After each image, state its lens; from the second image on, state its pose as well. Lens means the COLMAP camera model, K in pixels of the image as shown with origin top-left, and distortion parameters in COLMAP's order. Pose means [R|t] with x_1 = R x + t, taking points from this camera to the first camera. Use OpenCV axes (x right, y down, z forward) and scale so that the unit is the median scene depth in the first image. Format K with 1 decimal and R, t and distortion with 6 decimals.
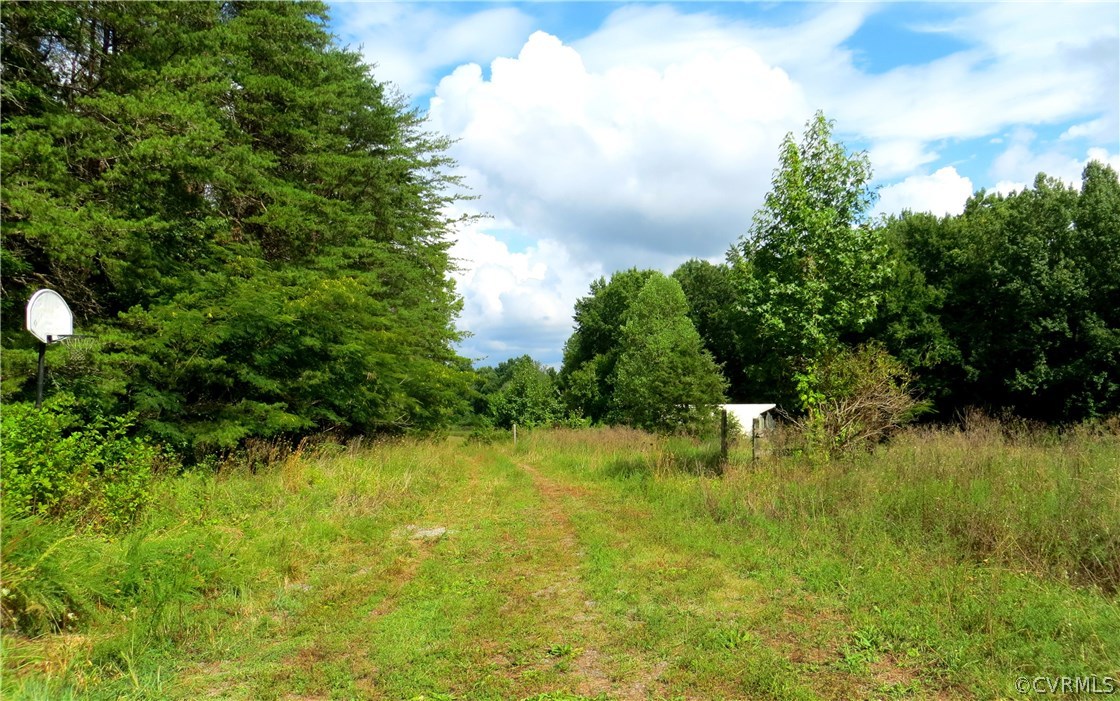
lens RADIAL K [[855.0, 0, 563.2], [0, 855.0, 427.4], [0, 0, 1]] dist [-0.003184, -0.005984]
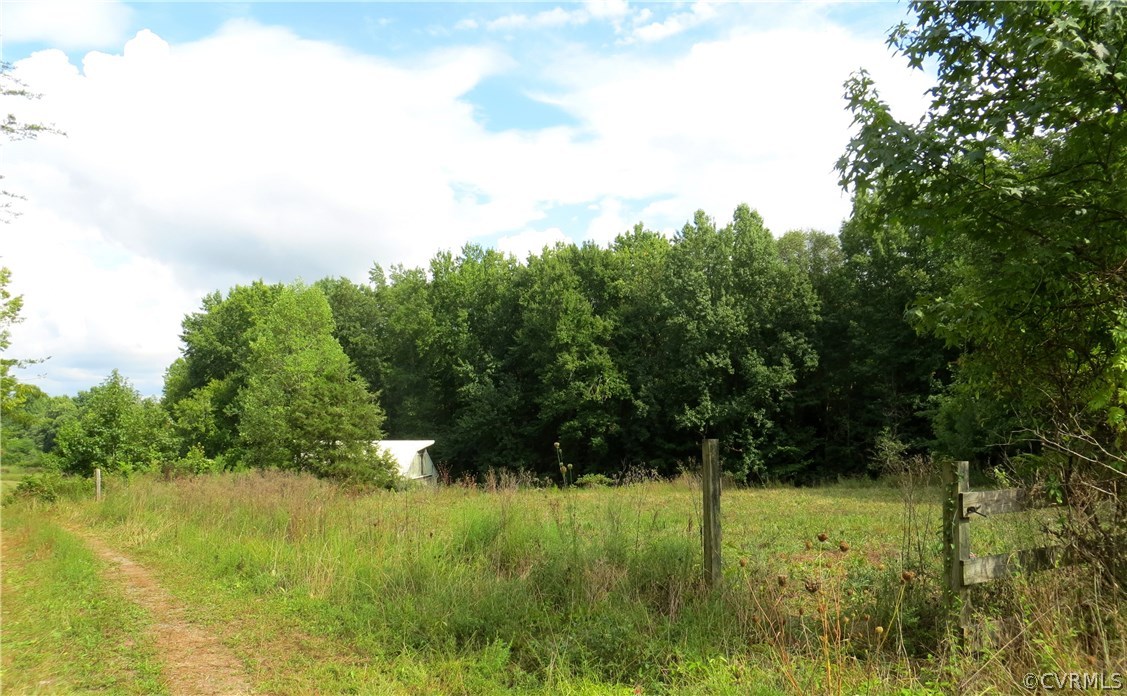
lens RADIAL K [[850.8, 0, 566.2], [0, 850.8, 412.8], [0, 0, 1]] dist [-0.029134, -0.000981]
pose [[0.900450, 0.016658, 0.434640, -0.010881], [0.010550, 0.998136, -0.060111, -0.002279], [-0.434831, 0.058713, 0.898596, 0.182970]]
